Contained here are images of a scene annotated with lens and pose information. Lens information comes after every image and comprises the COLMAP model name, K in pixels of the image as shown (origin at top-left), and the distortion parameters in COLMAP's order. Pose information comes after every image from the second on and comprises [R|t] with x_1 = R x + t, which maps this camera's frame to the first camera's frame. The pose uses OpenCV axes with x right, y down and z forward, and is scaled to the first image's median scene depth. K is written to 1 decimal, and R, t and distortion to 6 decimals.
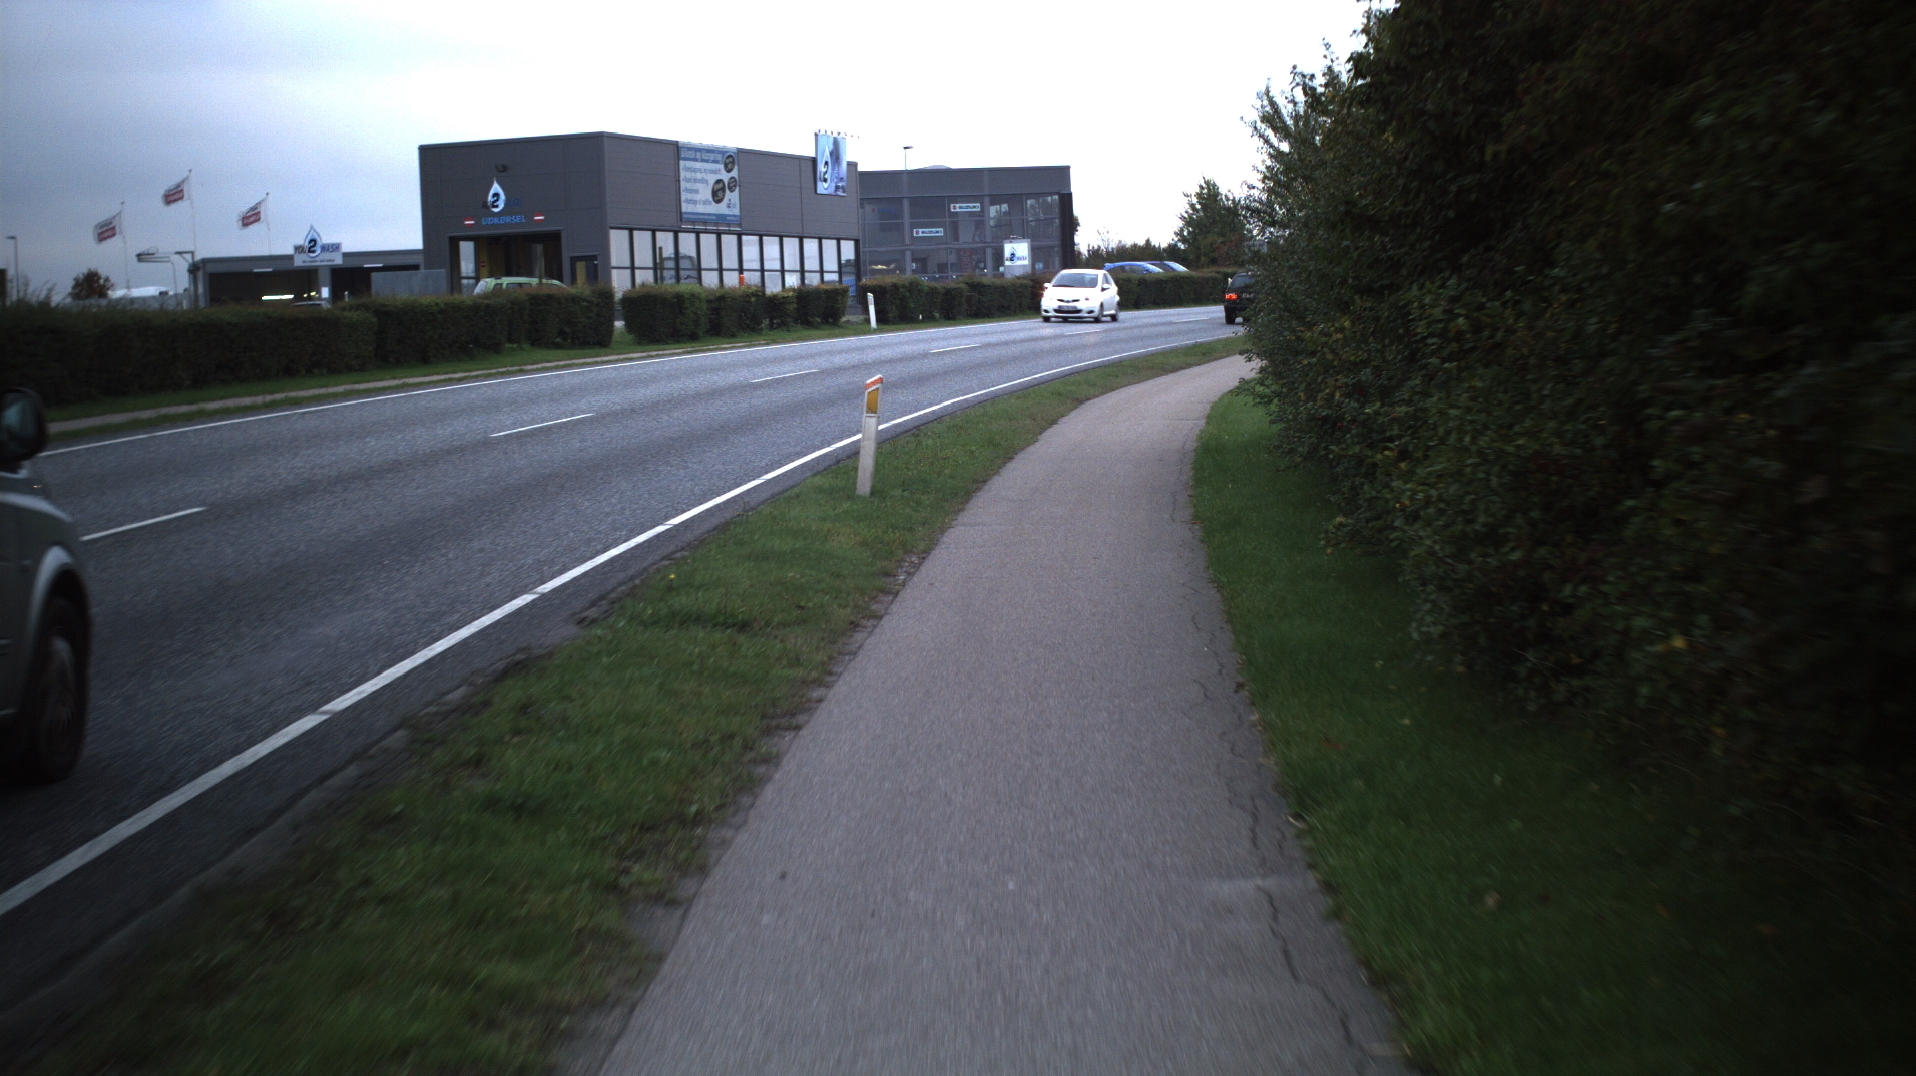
lens RADIAL K [[3575.3, 0, 958.0], [0, 3575.3, 538.0], [0, 0, 1]] dist [-0.308090, 0.211604]
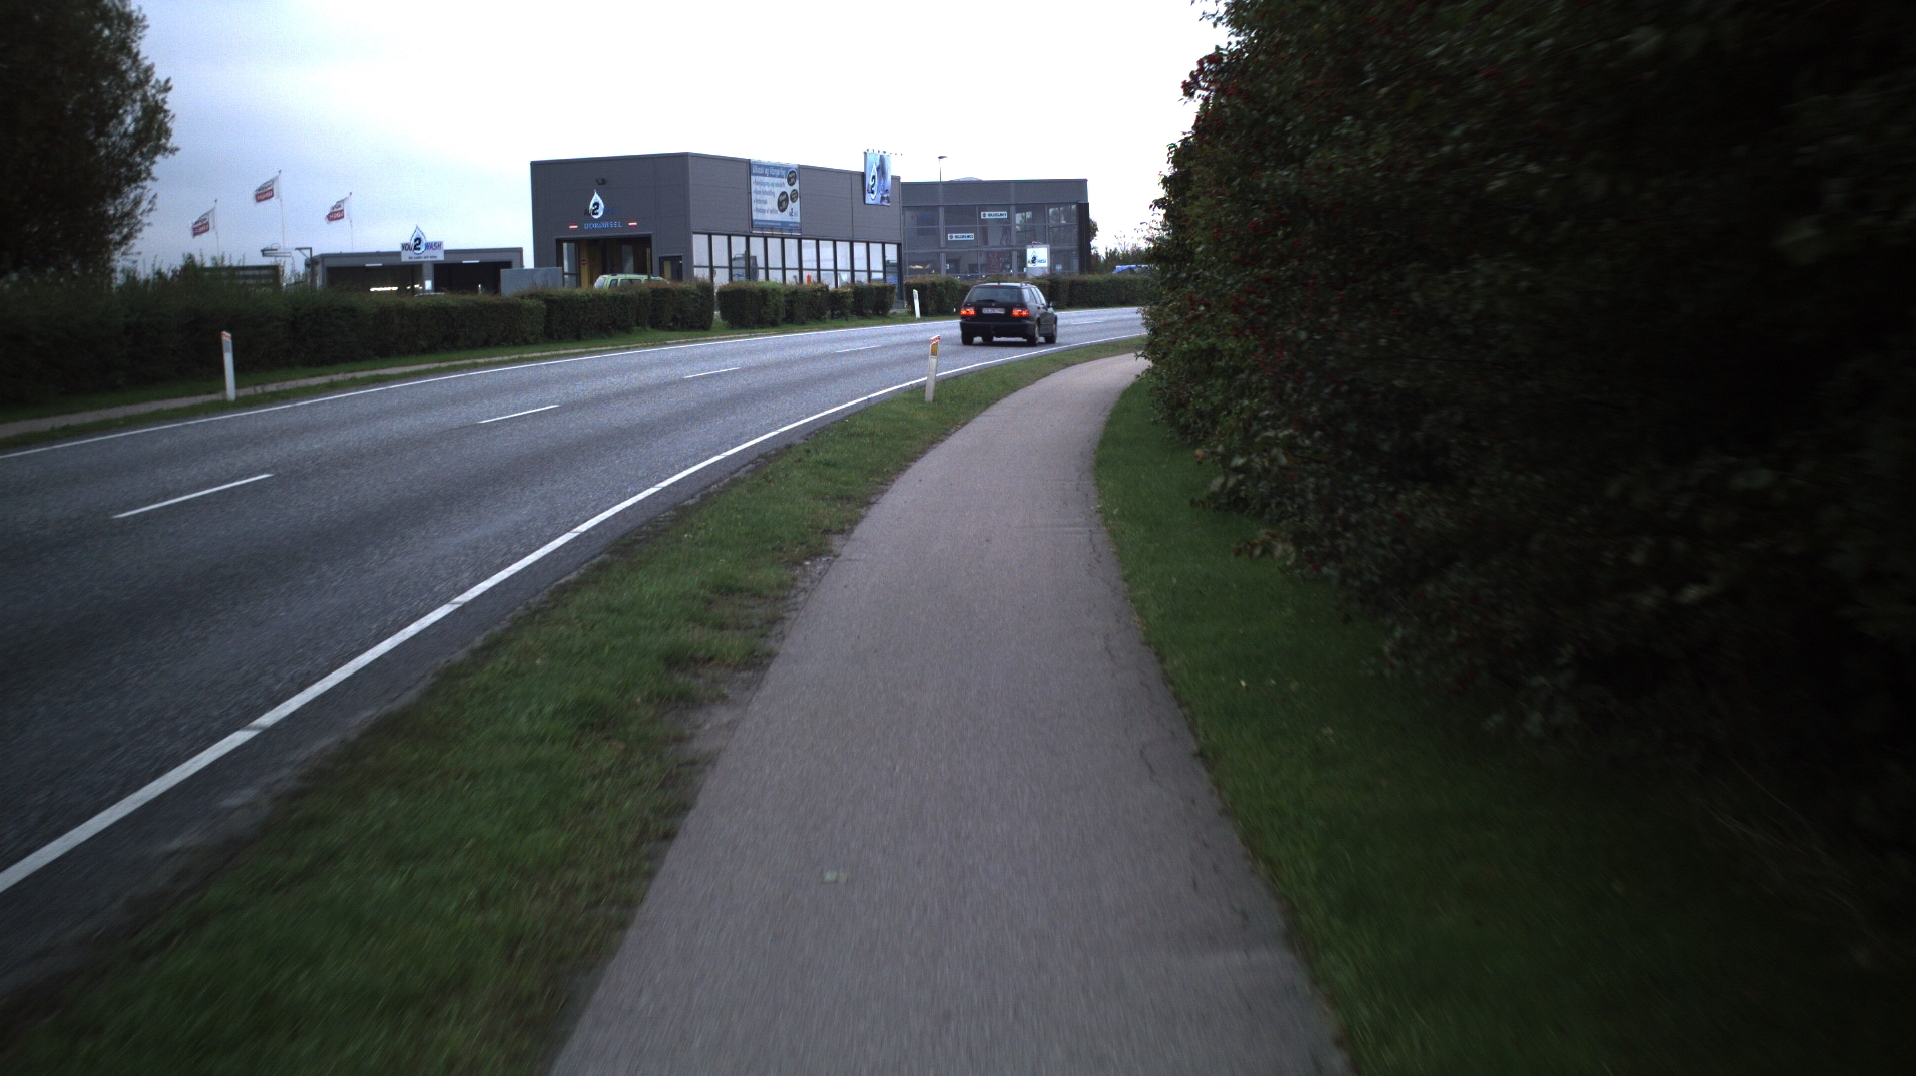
lens RADIAL K [[3575.3, 0, 958.0], [0, 3575.3, 538.0], [0, 0, 1]] dist [-0.308090, 0.211604]
pose [[0.999929, 0.009053, -0.007780, 0.000512], [-0.009049, 0.999959, 0.000554, 0.011769], [0.007785, -0.000484, 0.999970, -0.168027]]
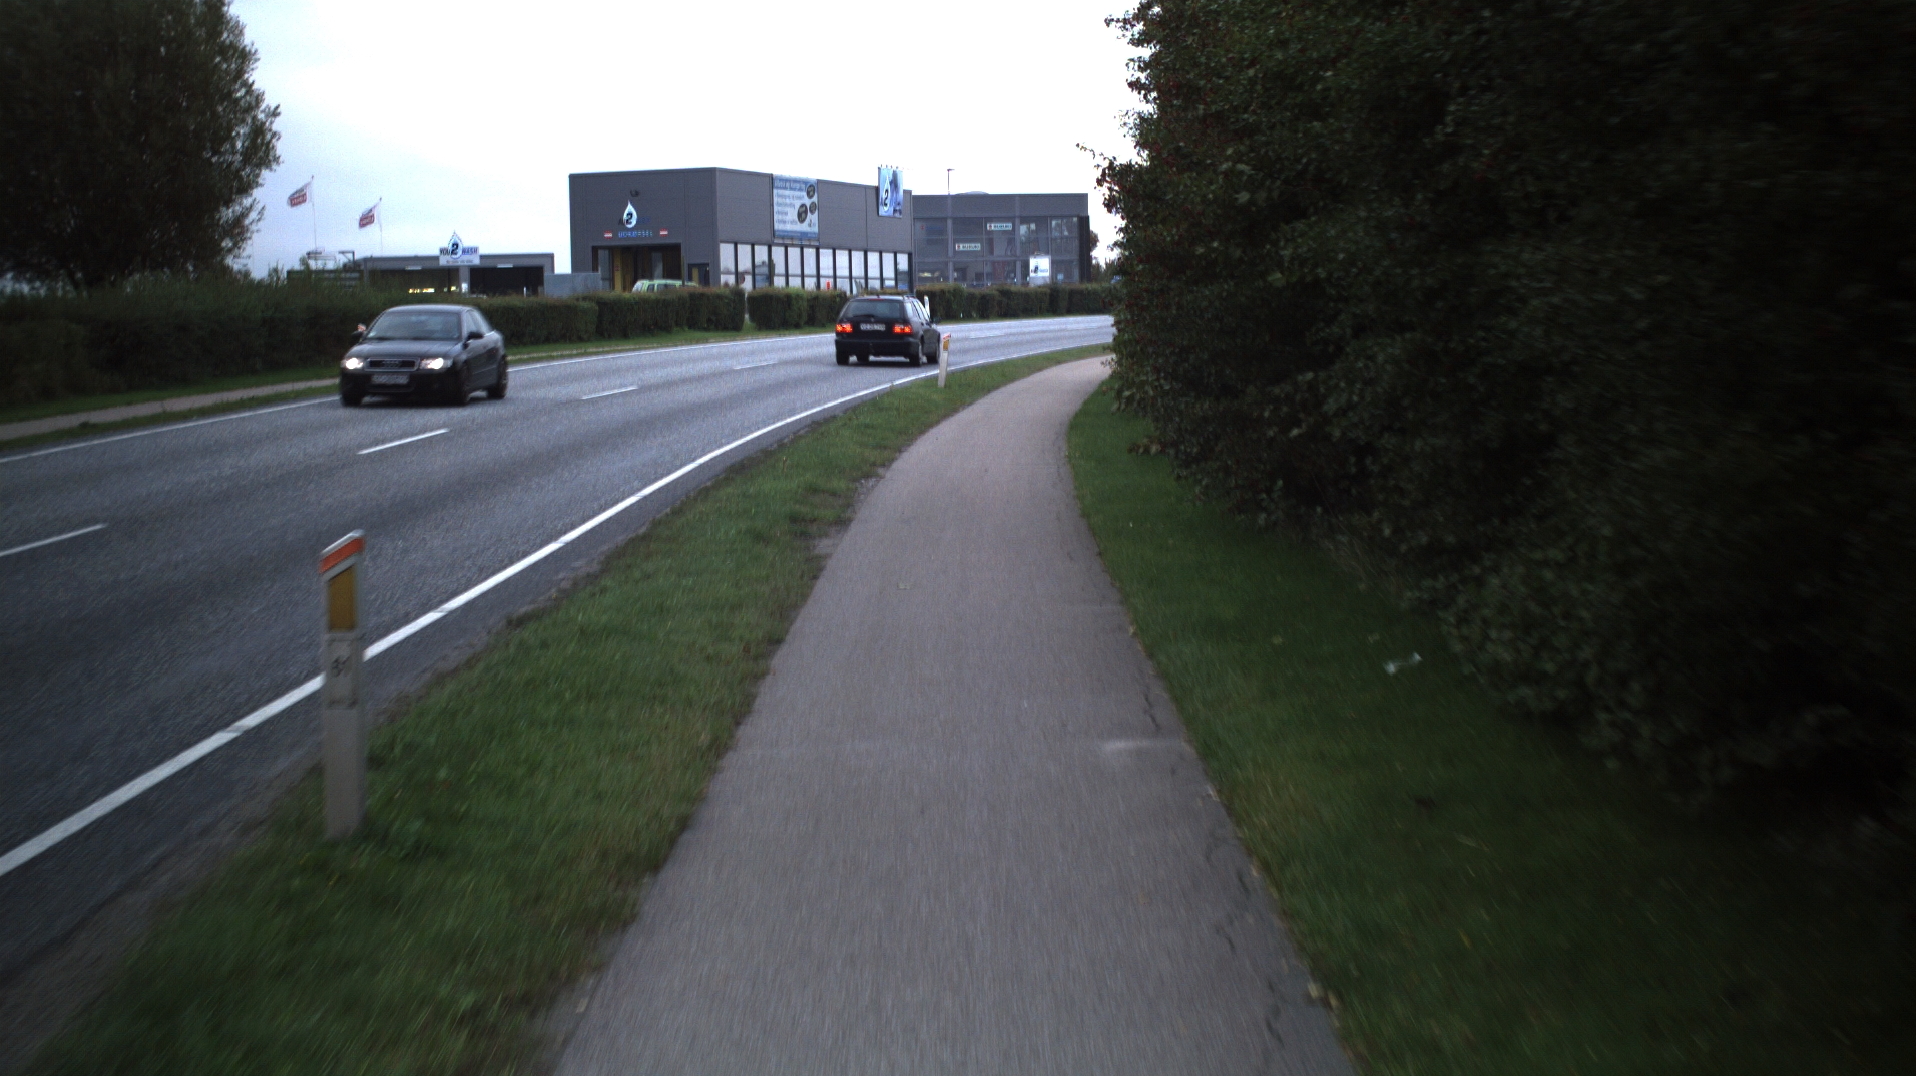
lens RADIAL K [[3575.3, 0, 958.0], [0, 3575.3, 538.0], [0, 0, 1]] dist [-0.308090, 0.211604]
pose [[0.999790, 0.018418, -0.008930, 0.001024], [-0.018432, 0.999829, -0.001486, 0.017664], [0.008902, 0.001650, 0.999959, -0.251888]]
